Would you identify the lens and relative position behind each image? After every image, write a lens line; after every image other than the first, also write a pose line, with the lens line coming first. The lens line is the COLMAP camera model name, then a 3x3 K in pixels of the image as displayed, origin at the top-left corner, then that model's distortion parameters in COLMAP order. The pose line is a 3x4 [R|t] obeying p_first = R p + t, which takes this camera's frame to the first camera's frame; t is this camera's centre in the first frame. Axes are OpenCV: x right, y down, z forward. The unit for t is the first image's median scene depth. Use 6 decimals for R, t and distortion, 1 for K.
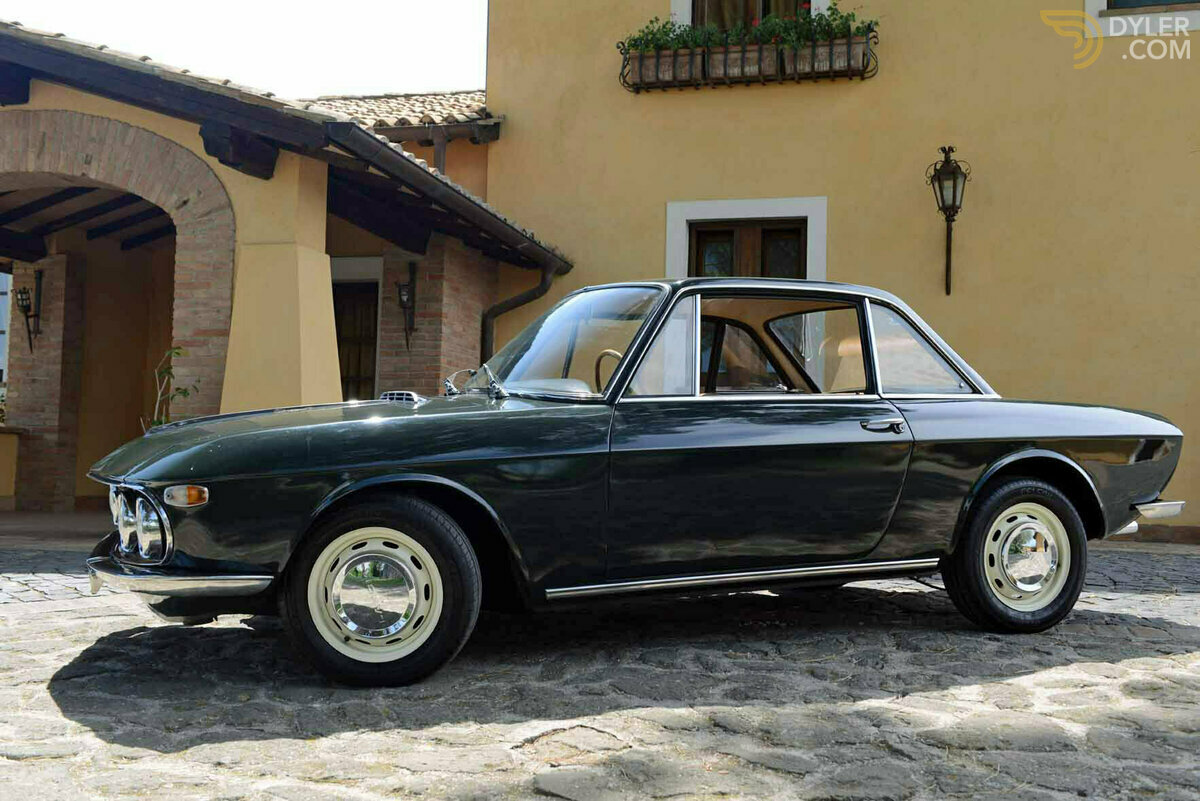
lens RADIAL K [[1280.8, 0, 598.4], [0, 1280.8, 399.6], [0, 0, 1]] dist [0.045924, 0.000000]
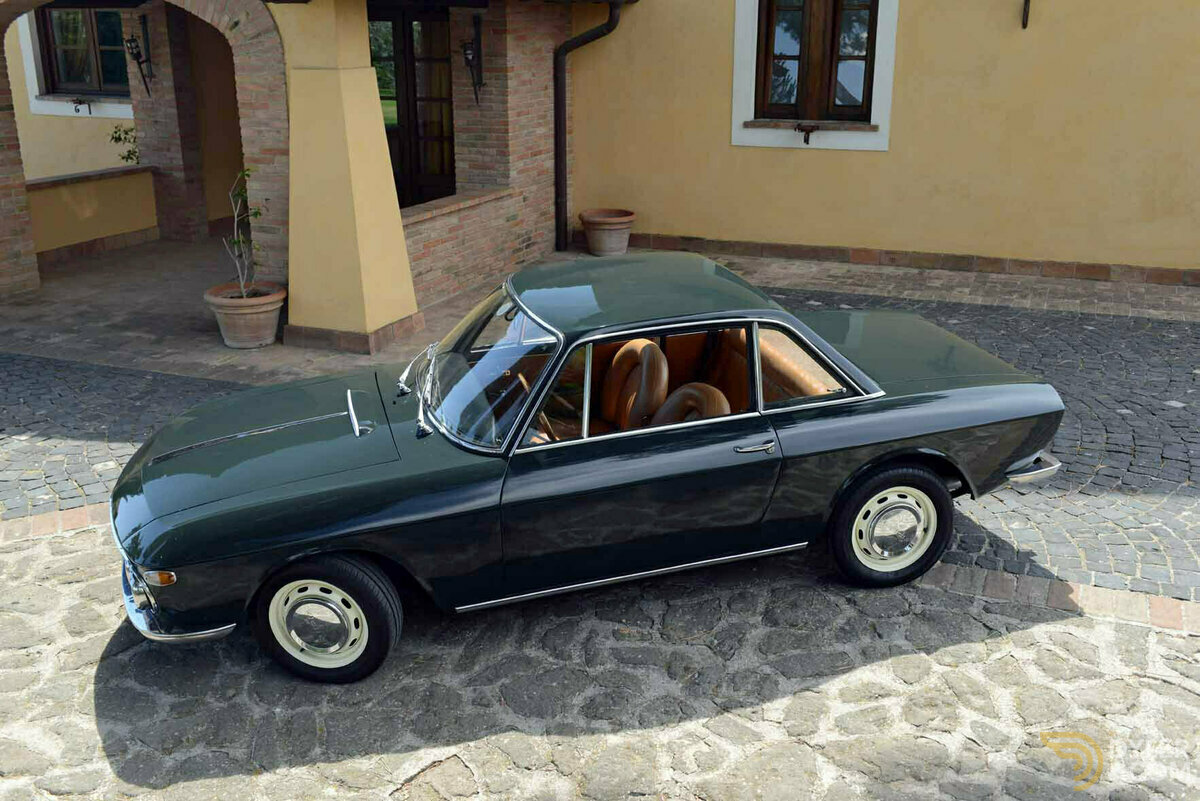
lens RADIAL K [[1250.6, 0, 600.5], [0, 1250.6, 401.2], [0, 0, 1]] dist [0.043947, 0.000000]
pose [[0.988596, 0.018952, -0.149395, 0.135203], [0.038338, 0.927690, 0.371378, -0.237902], [0.145631, -0.372871, 0.916384, -0.020419]]
